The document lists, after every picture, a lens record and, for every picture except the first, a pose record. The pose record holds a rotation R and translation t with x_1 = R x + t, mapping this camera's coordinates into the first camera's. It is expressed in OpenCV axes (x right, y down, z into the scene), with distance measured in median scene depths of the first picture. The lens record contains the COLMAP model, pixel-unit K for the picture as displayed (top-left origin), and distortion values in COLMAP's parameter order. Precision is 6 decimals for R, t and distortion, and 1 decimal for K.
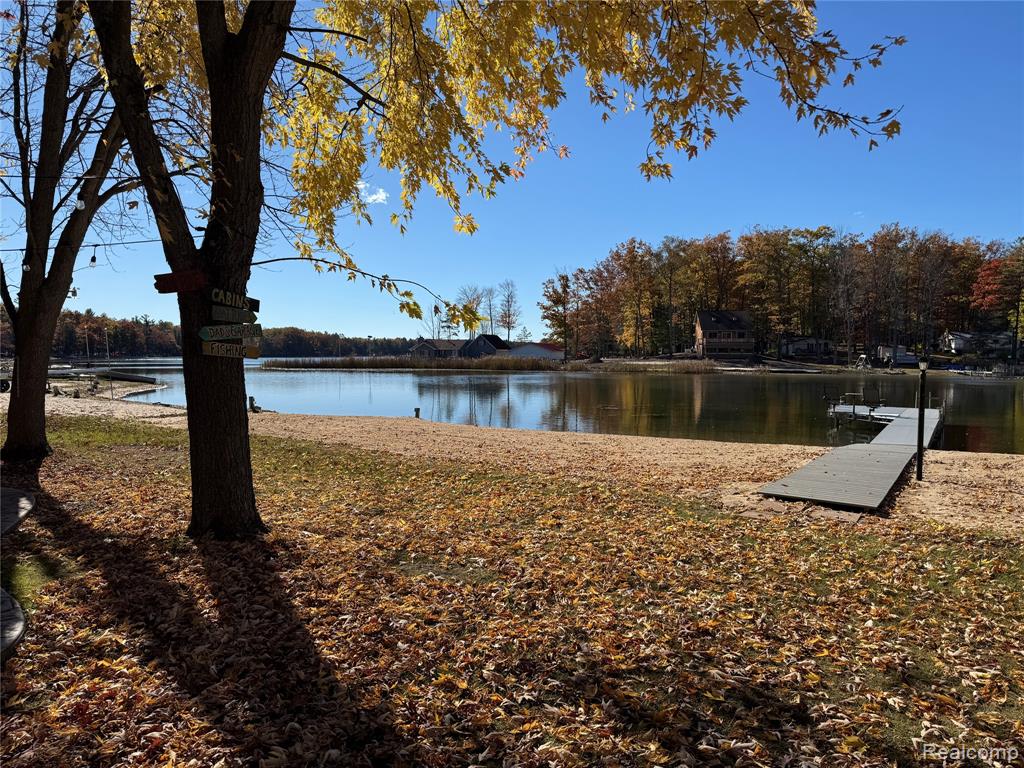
lens RADIAL K [[733.2, 0, 512.0], [0, 733.2, 384.0], [0, 0, 1]] dist [0.036909, -0.034720]
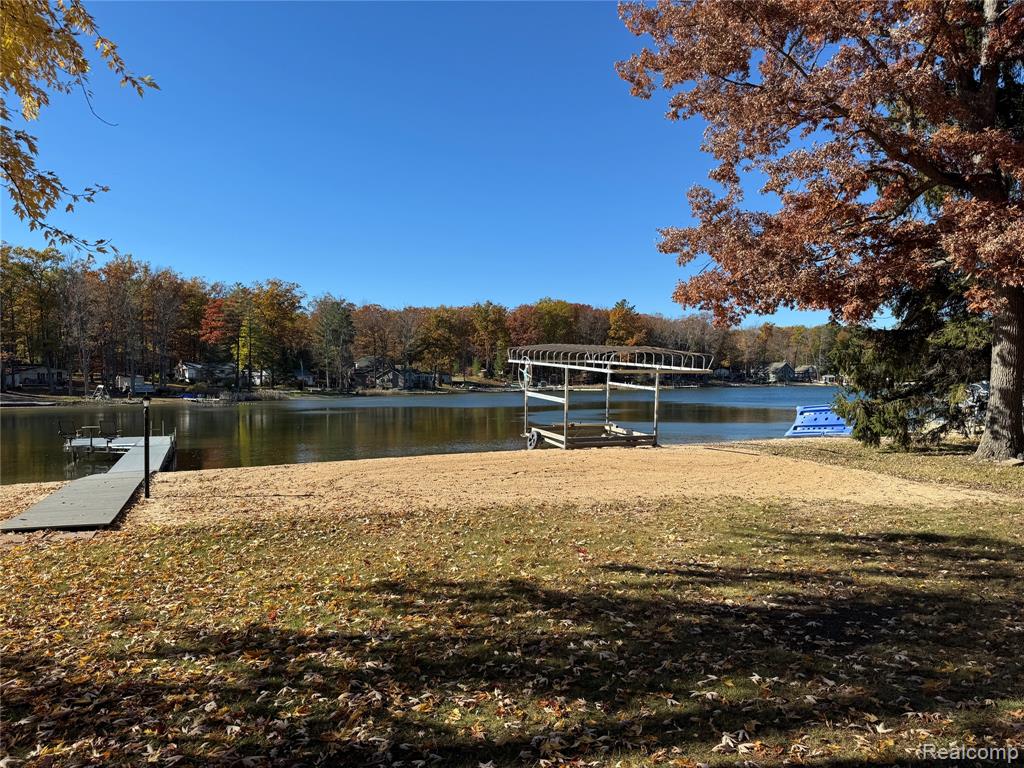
lens RADIAL K [[733.2, 0, 512.0], [0, 733.2, 384.0], [0, 0, 1]] dist [0.036909, -0.034720]
pose [[0.580670, -0.014391, 0.814012, -0.116377], [0.046348, 0.998807, -0.015405, -0.013122], [-0.812819, 0.046673, 0.580644, -0.273892]]
